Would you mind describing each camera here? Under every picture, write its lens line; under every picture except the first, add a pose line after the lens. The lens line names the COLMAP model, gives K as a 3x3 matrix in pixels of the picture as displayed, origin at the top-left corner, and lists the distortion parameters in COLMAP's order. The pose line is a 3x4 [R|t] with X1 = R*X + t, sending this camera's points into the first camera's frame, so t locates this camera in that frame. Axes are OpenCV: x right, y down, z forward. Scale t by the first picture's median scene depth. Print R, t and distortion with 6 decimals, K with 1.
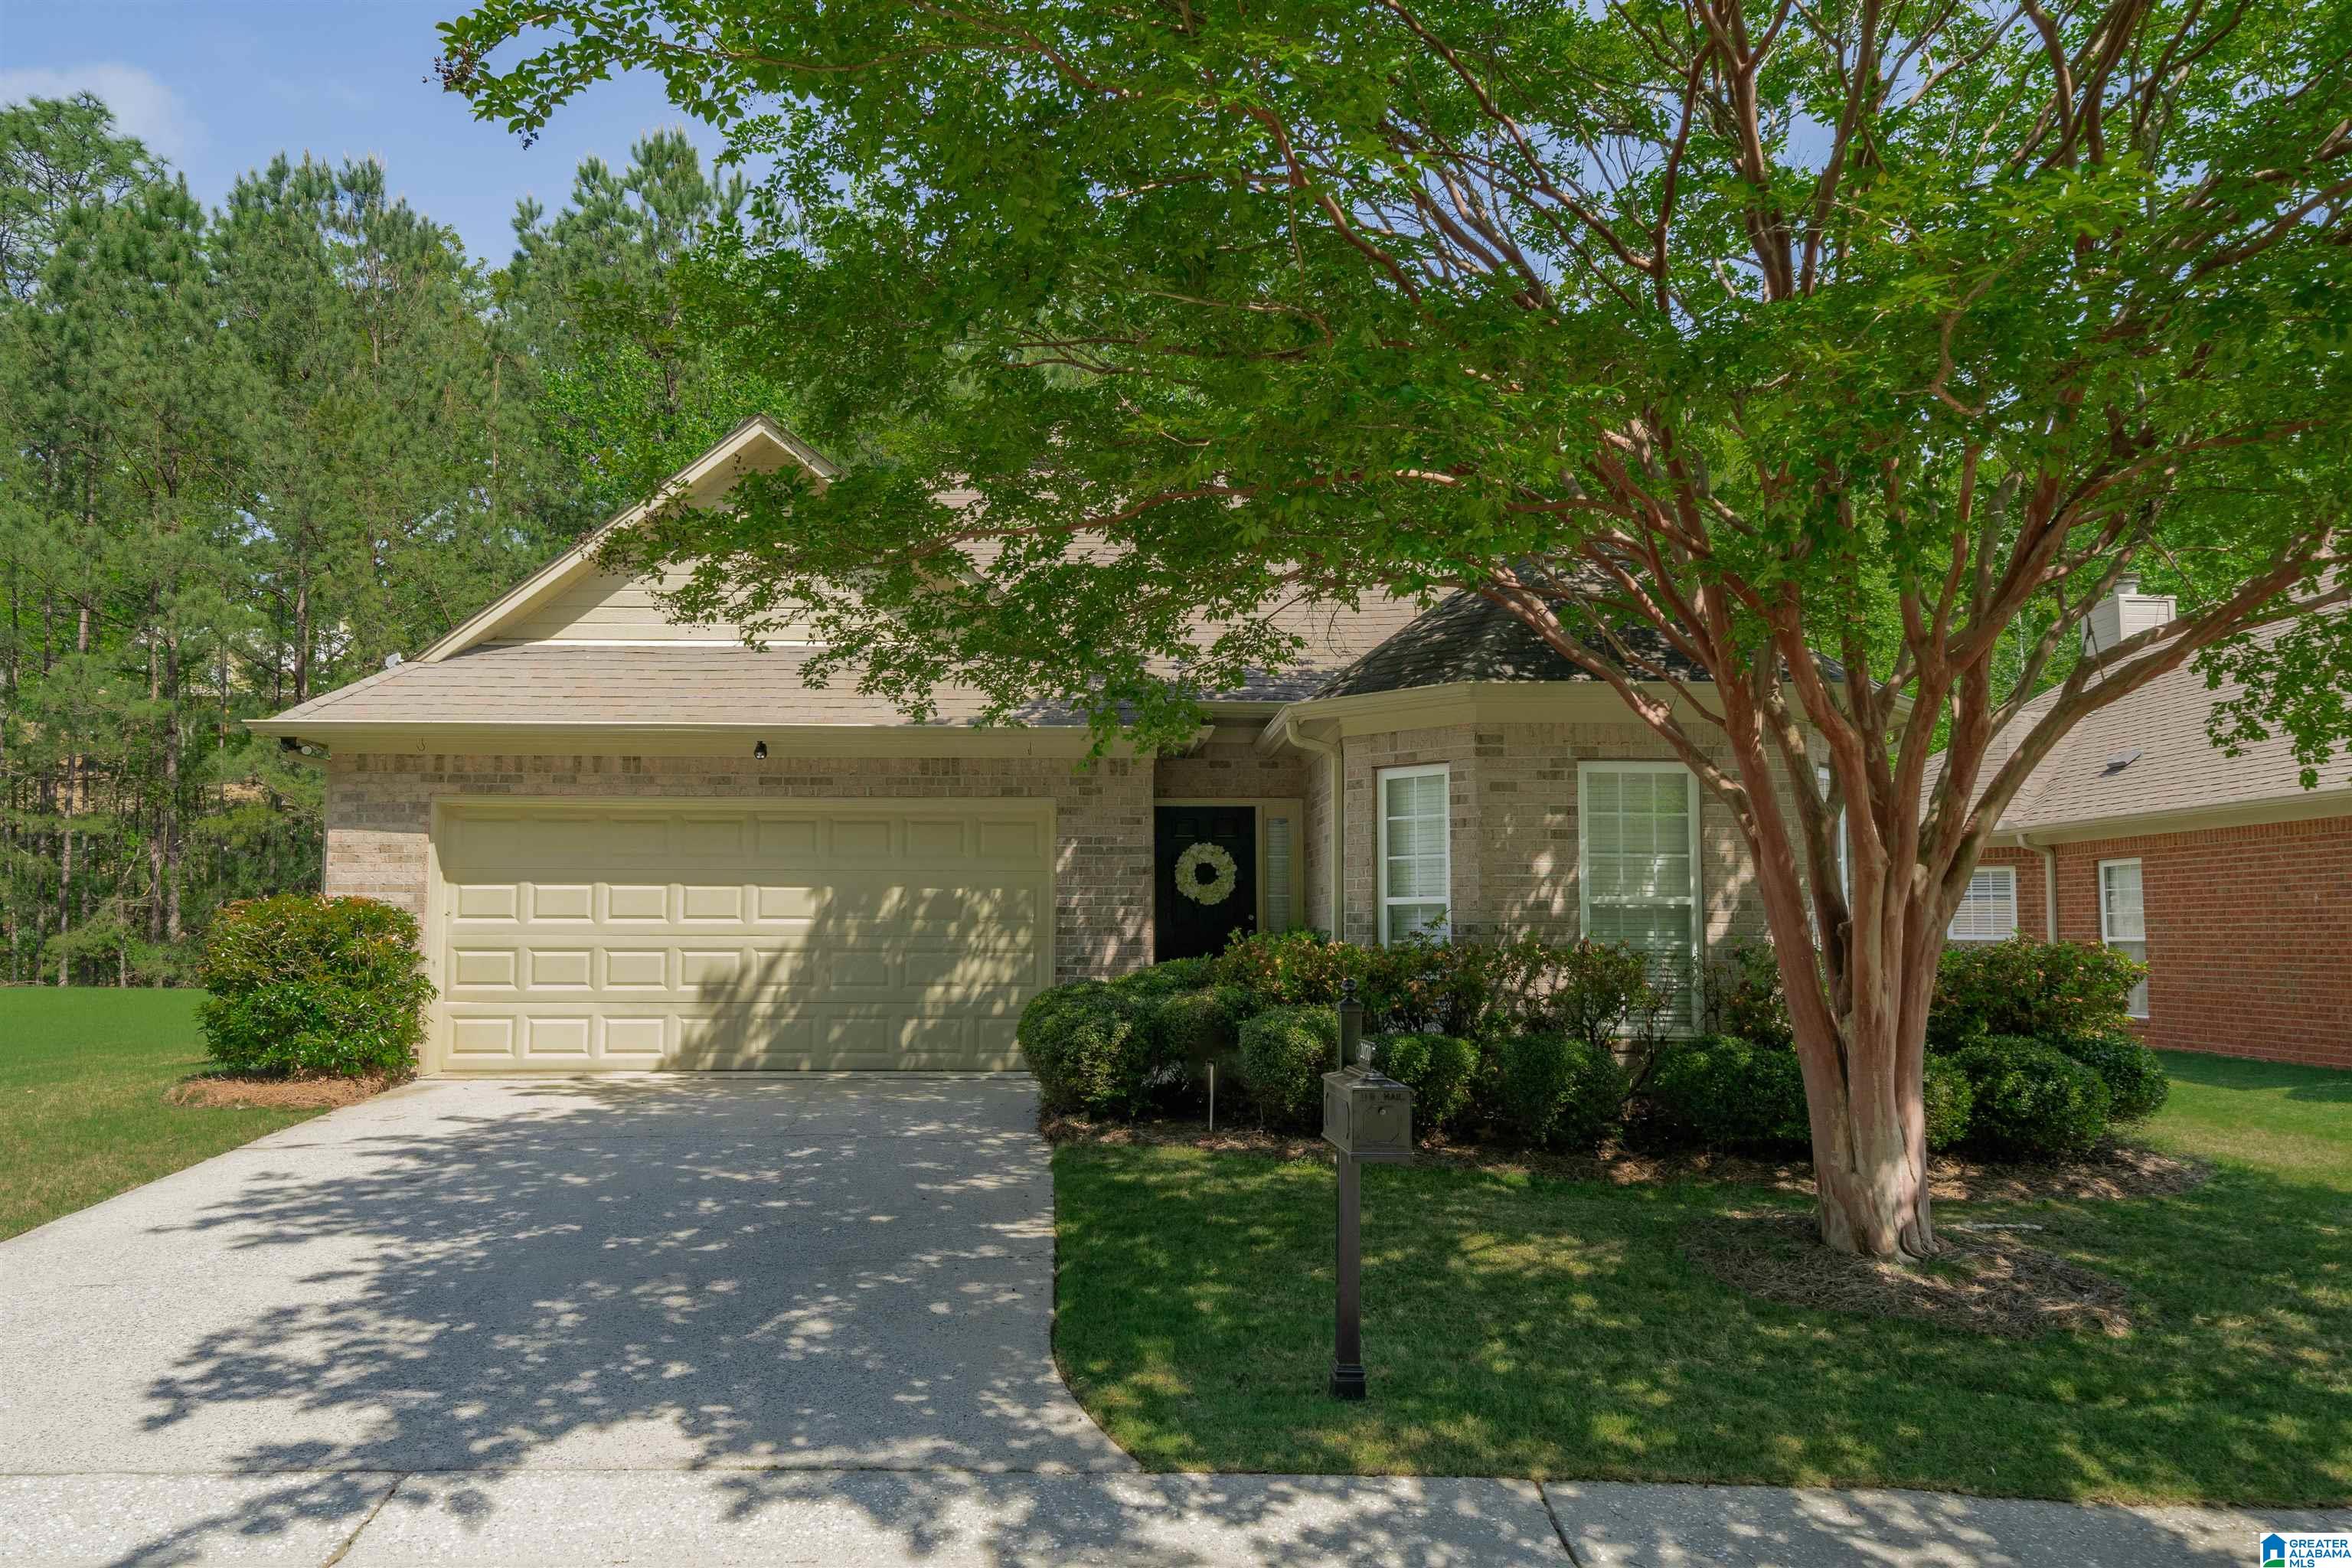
lens RADIAL K [[1552.8, 0, 1139.2], [0, 1552.8, 772.3], [0, 0, 1]] dist [0.026608, 0.003719]
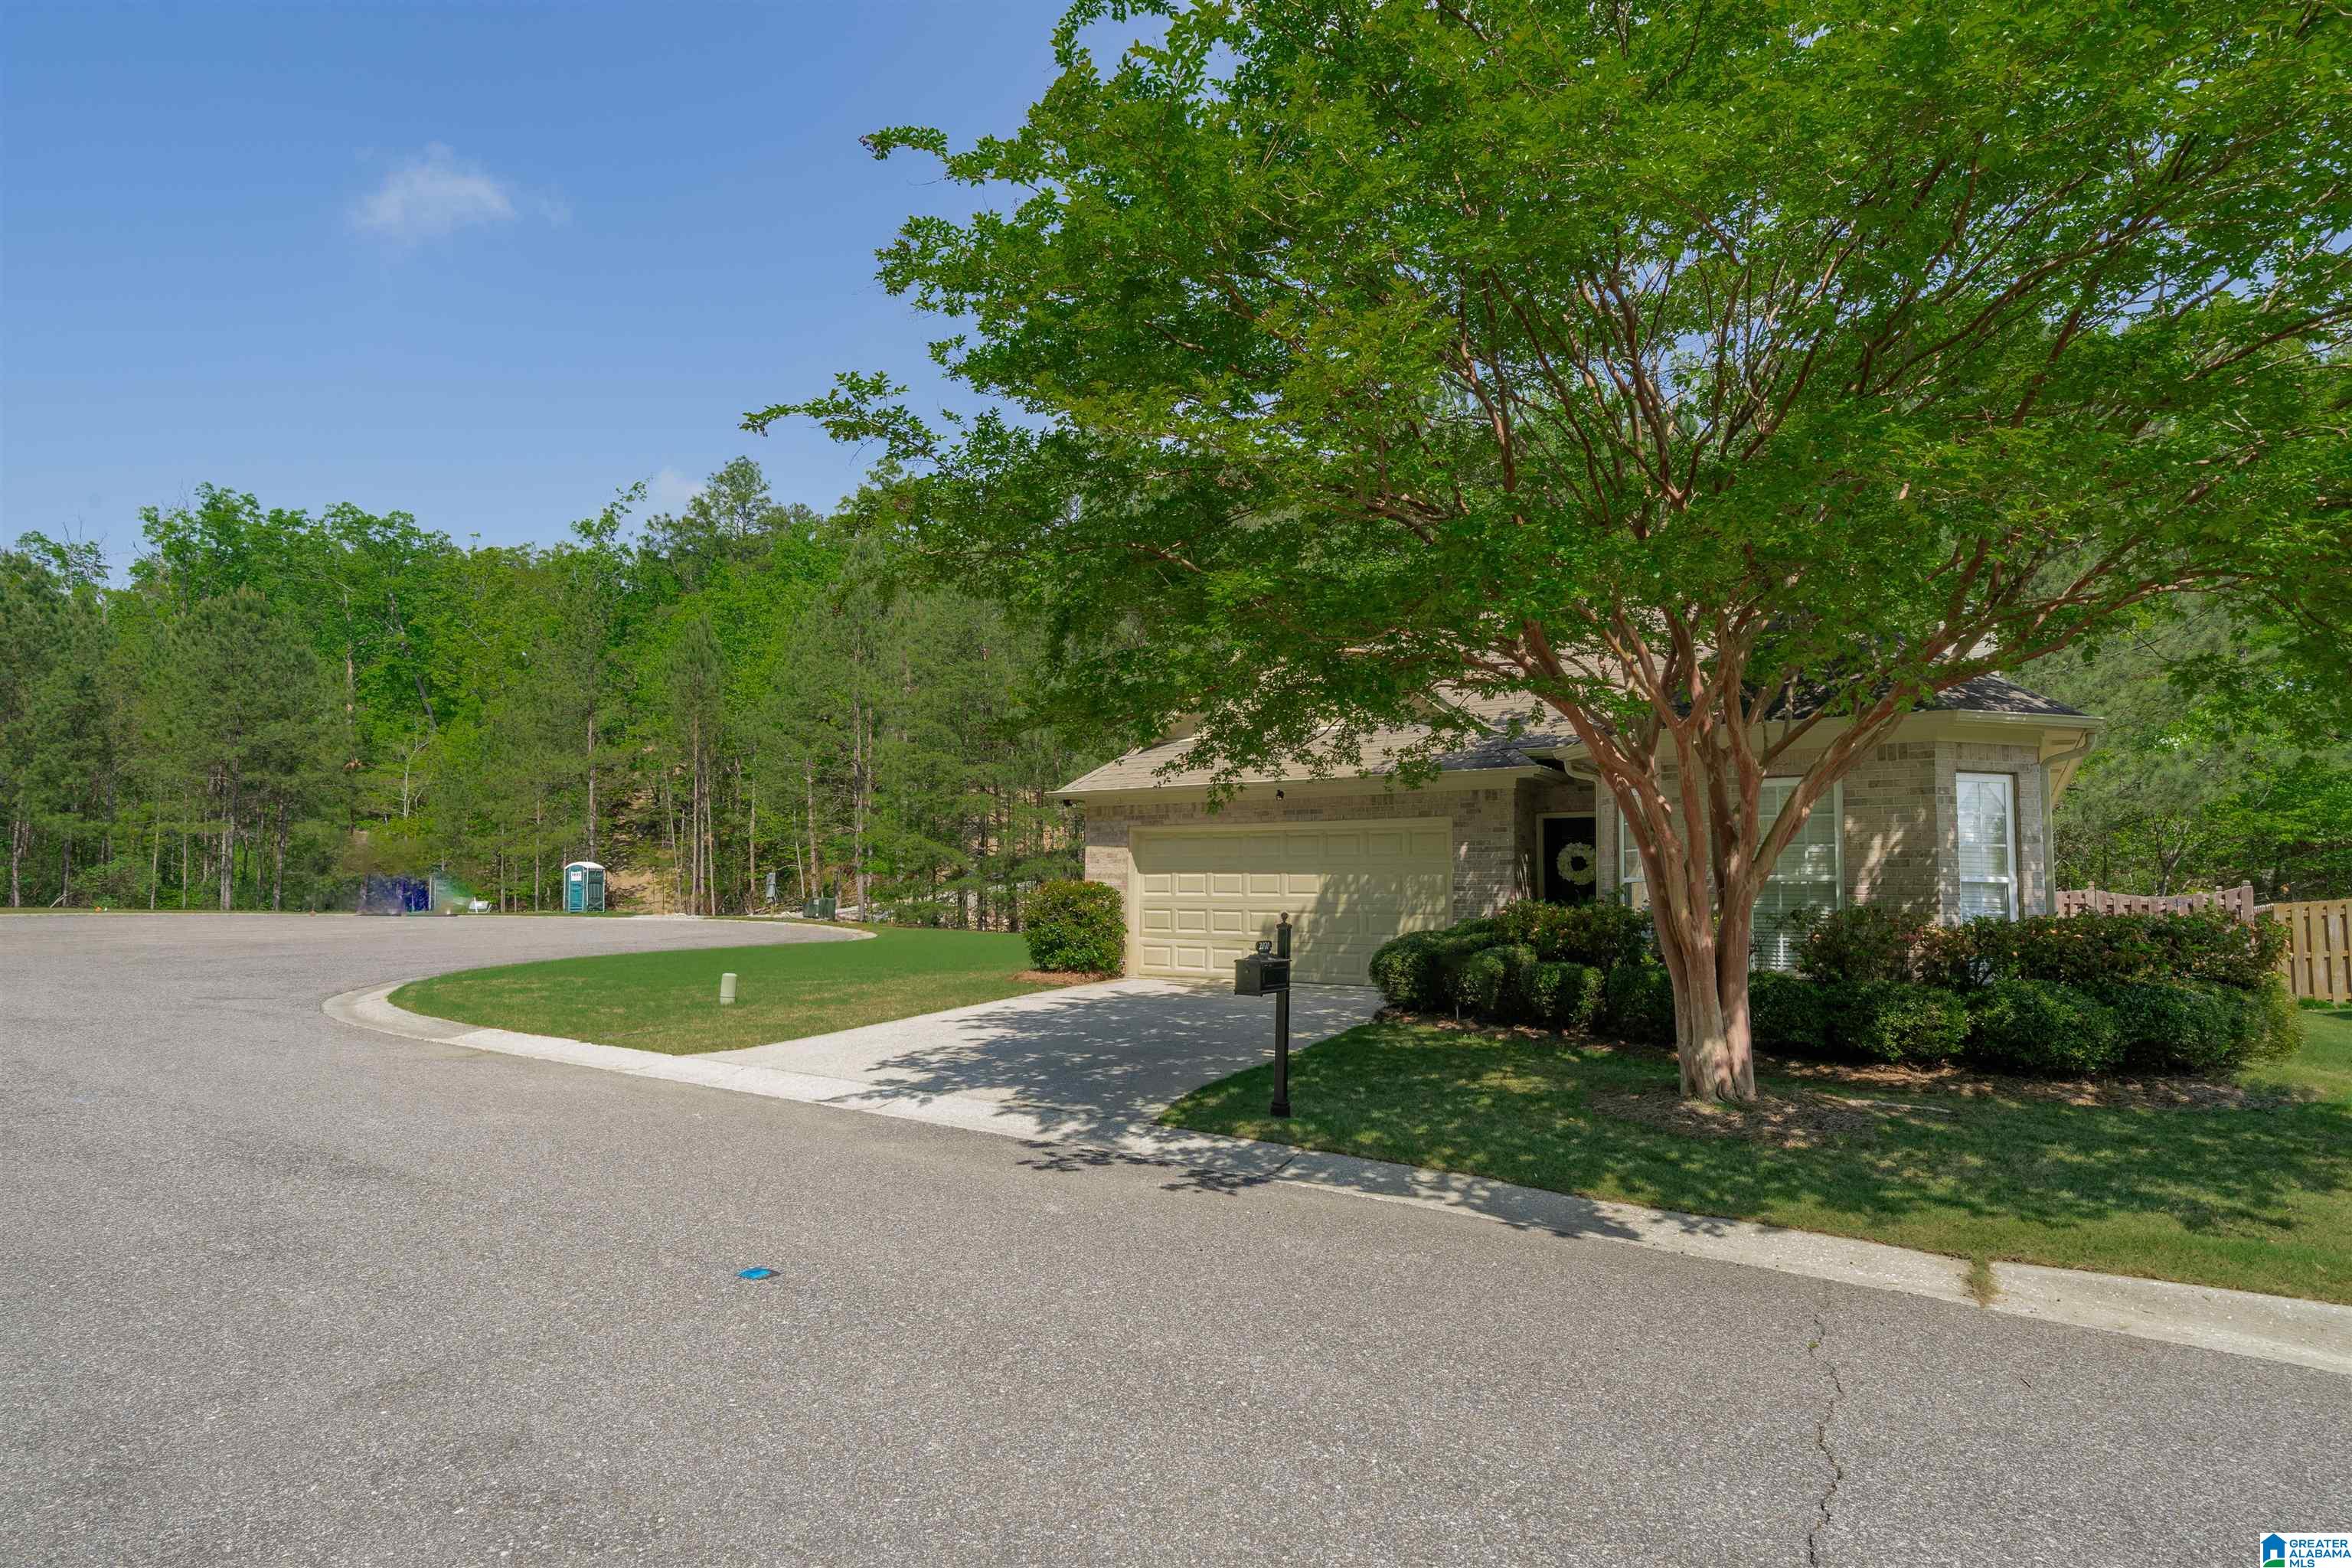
lens RADIAL K [[1200.3, 0, 1164.6], [0, 1200.3, 794.2], [0, 0, 1]] dist [0.017518, 0.000116]
pose [[0.824414, -0.047434, -0.563996, 0.605409], [0.048330, 0.998742, -0.013351, -0.005325], [0.563920, -0.016251, 0.825670, -0.252610]]
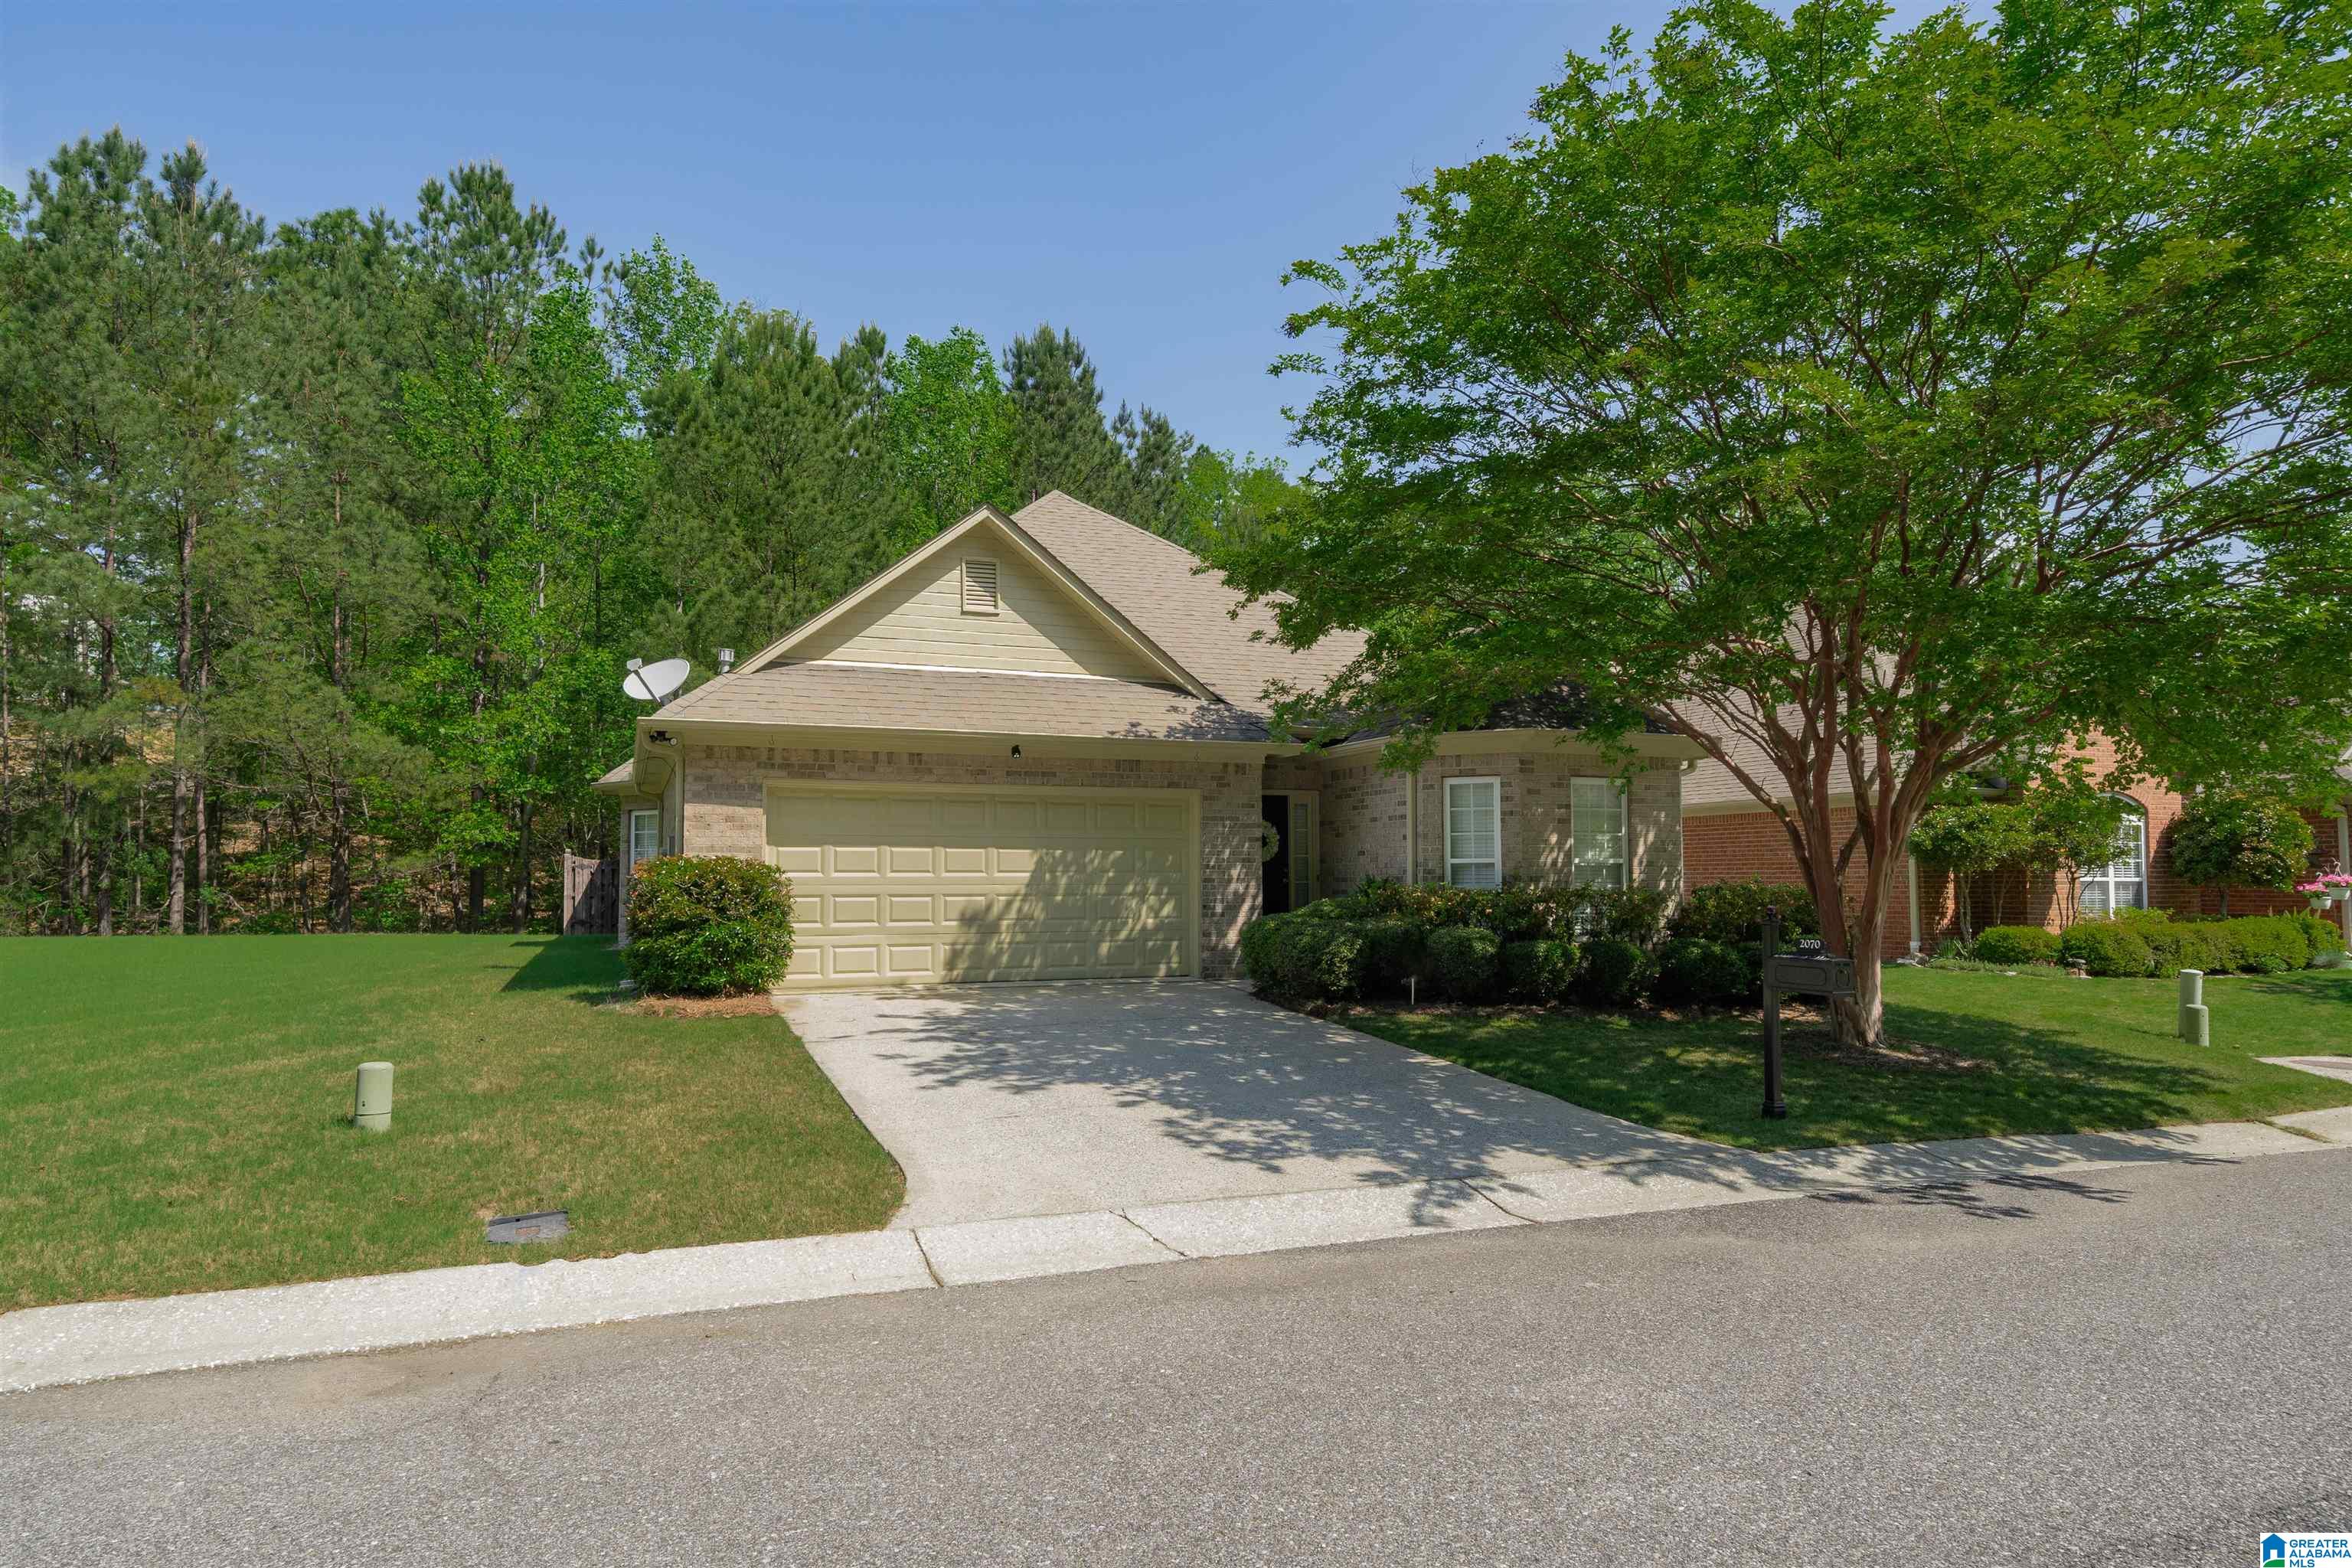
lens RADIAL K [[1262.8, 0, 1152.7], [0, 1262.8, 775.1], [0, 0, 1]] dist [0.018791, -0.000499]
pose [[0.942263, 0.022305, 0.334130, -0.762059], [-0.030356, 0.999361, 0.018890, -0.027322], [-0.333495, -0.027942, 0.942338, -0.158203]]
